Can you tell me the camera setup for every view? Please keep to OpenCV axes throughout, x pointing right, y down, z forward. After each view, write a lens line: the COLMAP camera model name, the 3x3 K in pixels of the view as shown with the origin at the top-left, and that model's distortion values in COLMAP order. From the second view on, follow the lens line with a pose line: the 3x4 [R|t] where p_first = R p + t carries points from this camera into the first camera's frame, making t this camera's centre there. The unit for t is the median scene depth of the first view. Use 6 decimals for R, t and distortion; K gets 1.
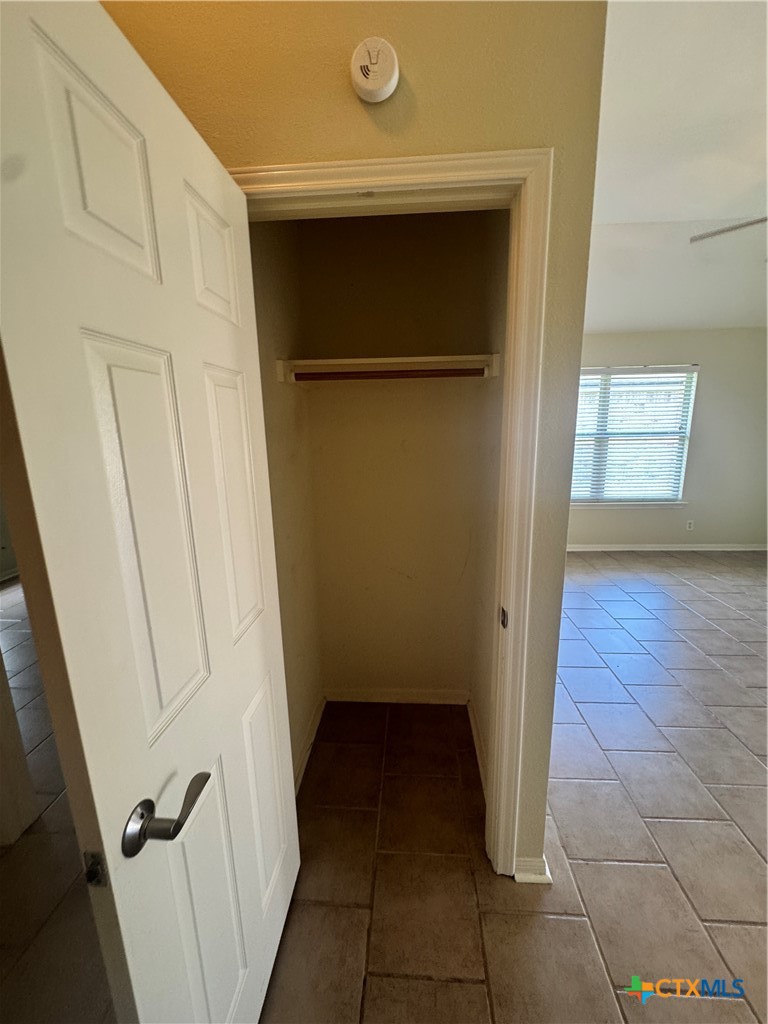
lens RADIAL K [[410.9, 0, 387.4], [0, 410.9, 510.3], [0, 0, 1]] dist [-0.003435, 0.000884]
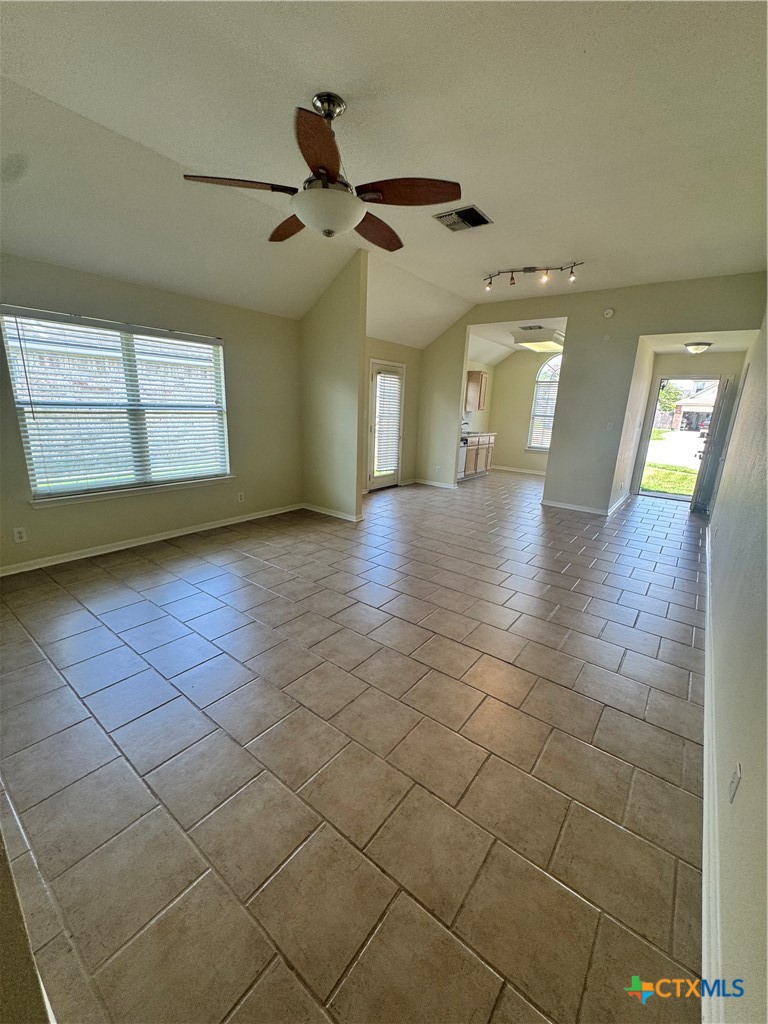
lens RADIAL K [[410.9, 0, 381.9], [0, 410.9, 509.3], [0, 0, 1]] dist [-0.003435, 0.000884]
pose [[0.563532, -0.167839, 0.808864, 0.096672], [0.122729, 0.985287, 0.118942, -0.014629], [-0.816927, 0.032243, 0.575840, 0.115043]]
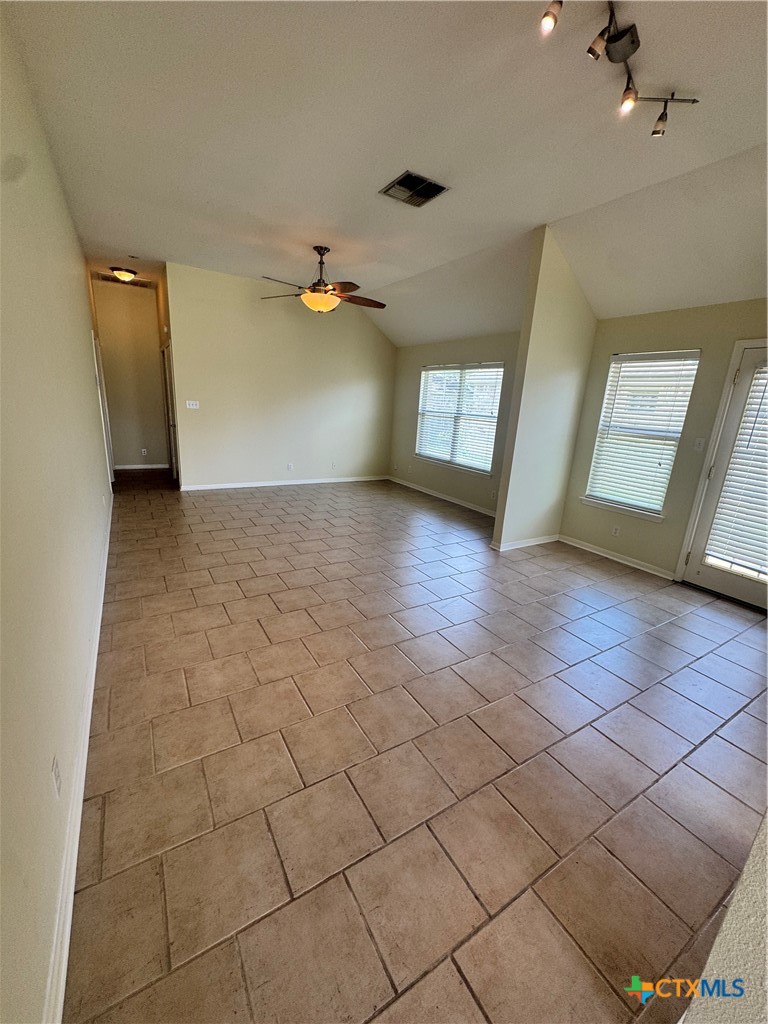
lens RADIAL K [[410.9, 0, 381.4], [0, 410.9, 514.2], [0, 0, 1]] dist [-0.003435, 0.000884]
pose [[0.576073, 0.270976, -0.771175, 1.579128], [-0.251157, 0.956491, 0.148476, -0.007755], [0.777856, 0.108153, 0.619066, 0.003511]]
